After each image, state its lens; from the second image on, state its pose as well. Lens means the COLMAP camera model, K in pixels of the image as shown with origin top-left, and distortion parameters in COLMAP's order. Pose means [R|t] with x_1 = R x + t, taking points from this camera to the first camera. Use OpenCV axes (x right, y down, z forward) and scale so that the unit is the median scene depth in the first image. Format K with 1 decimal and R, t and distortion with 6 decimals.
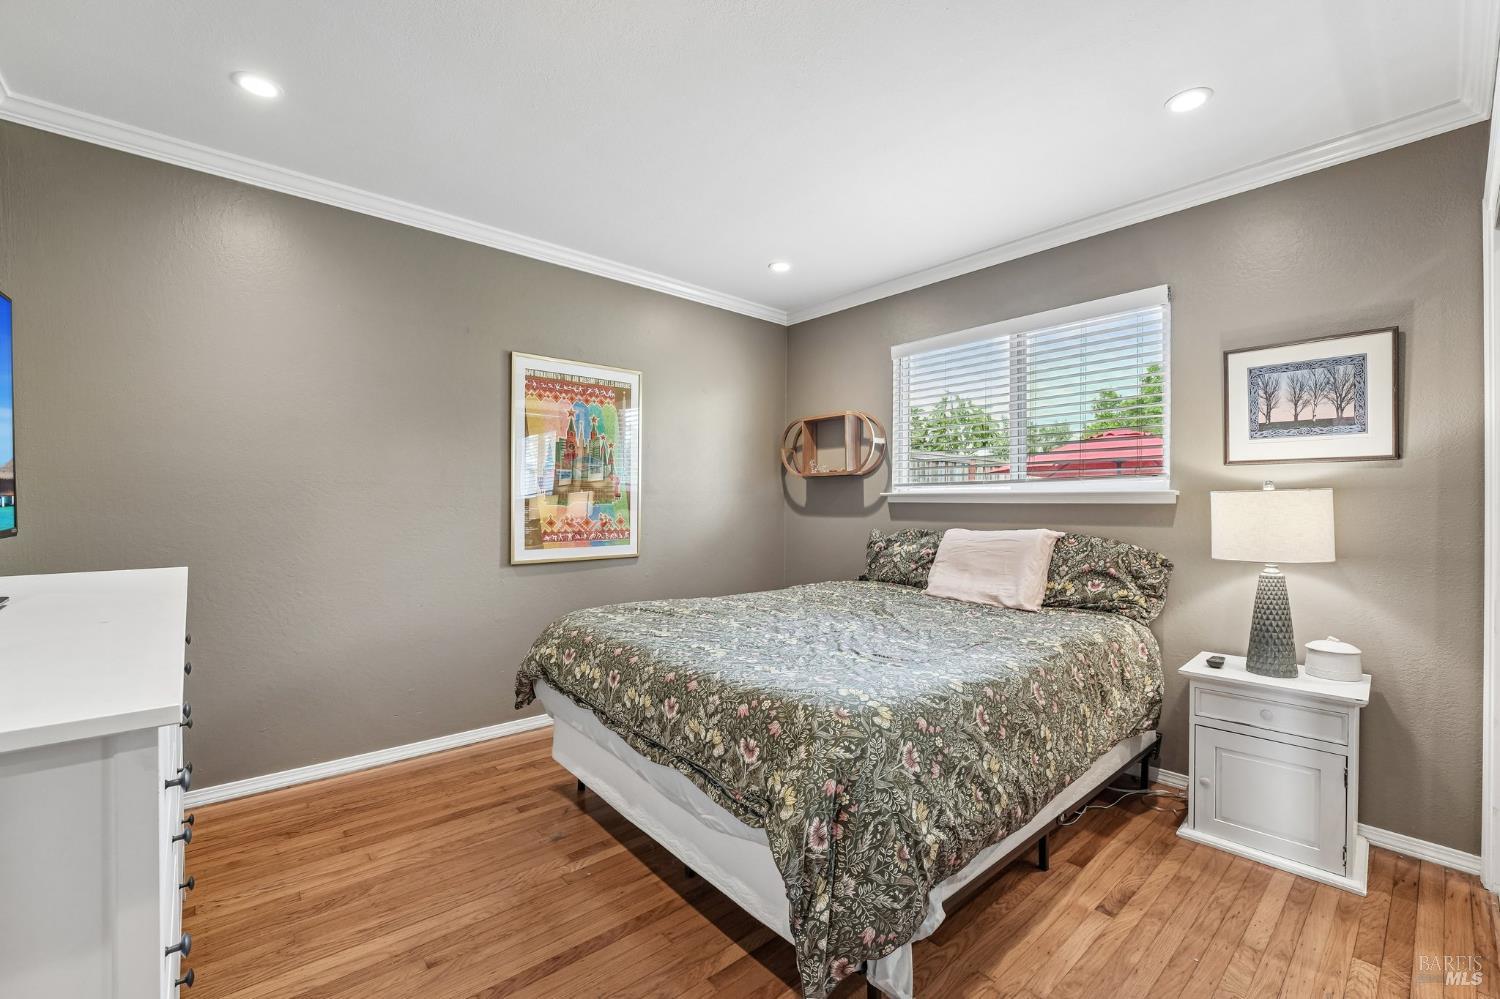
lens RADIAL K [[596.2, 0, 750.0], [0, 596.2, 499.5], [0, 0, 1]] dist [-0.050343, -0.000038]
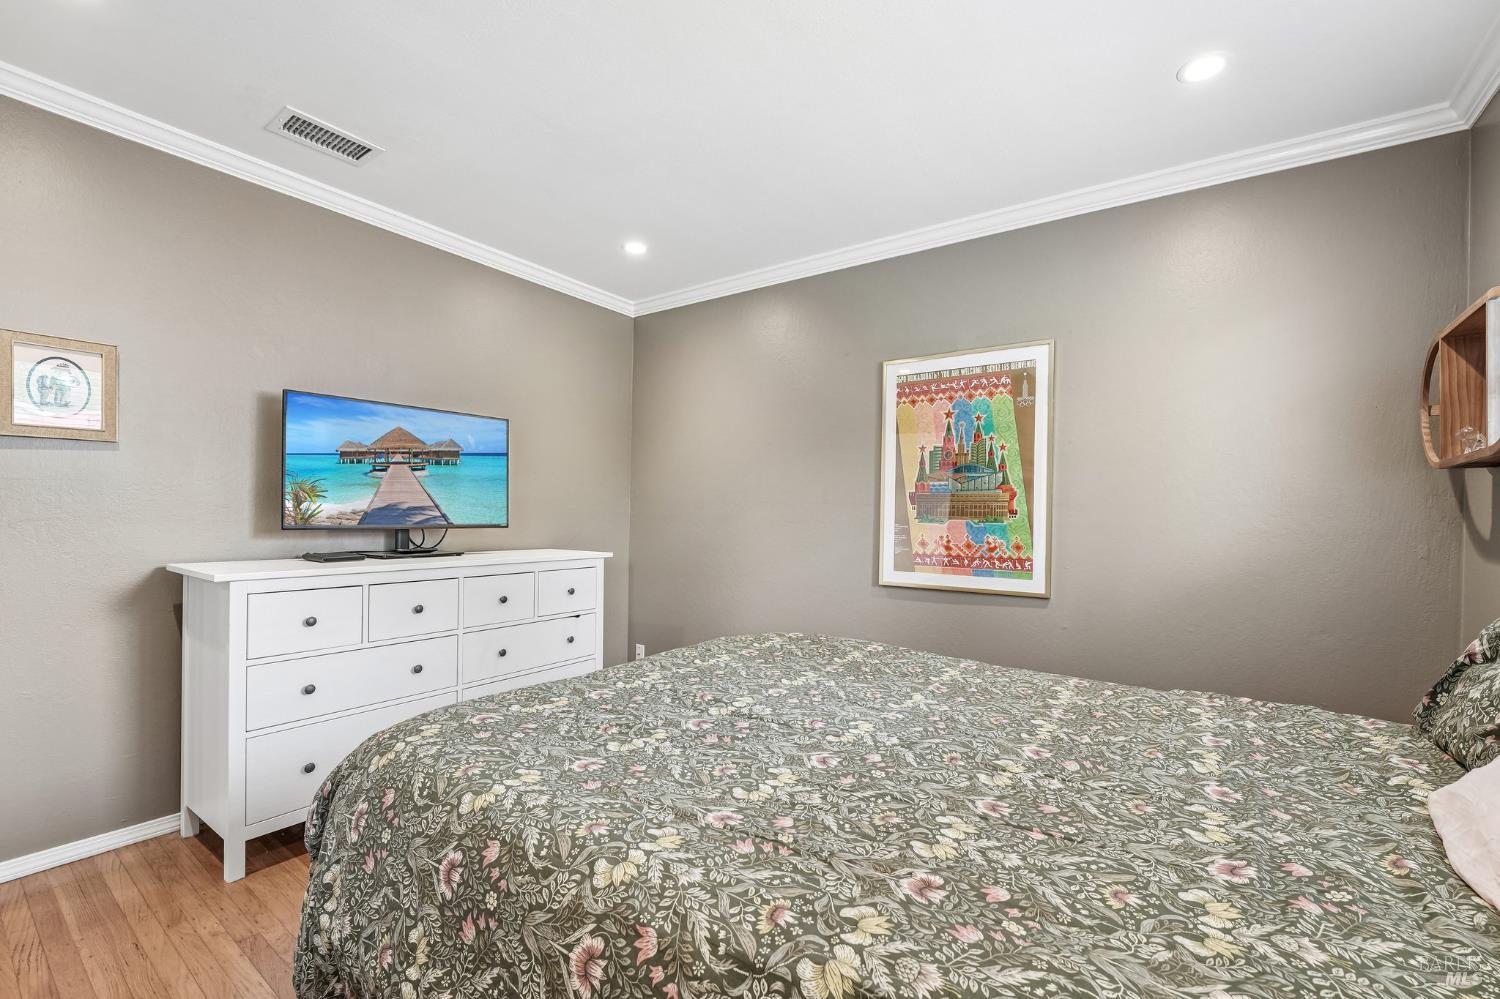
lens RADIAL K [[628.2, 0, 744.8], [0, 628.2, 495.2], [0, 0, 1]] dist [-0.015236, -0.000212]
pose [[0.246608, -0.030222, -0.968644, 0.484131], [-0.009024, 0.999399, -0.033479, 0.001307], [0.969073, 0.016997, 0.246187, 0.495716]]
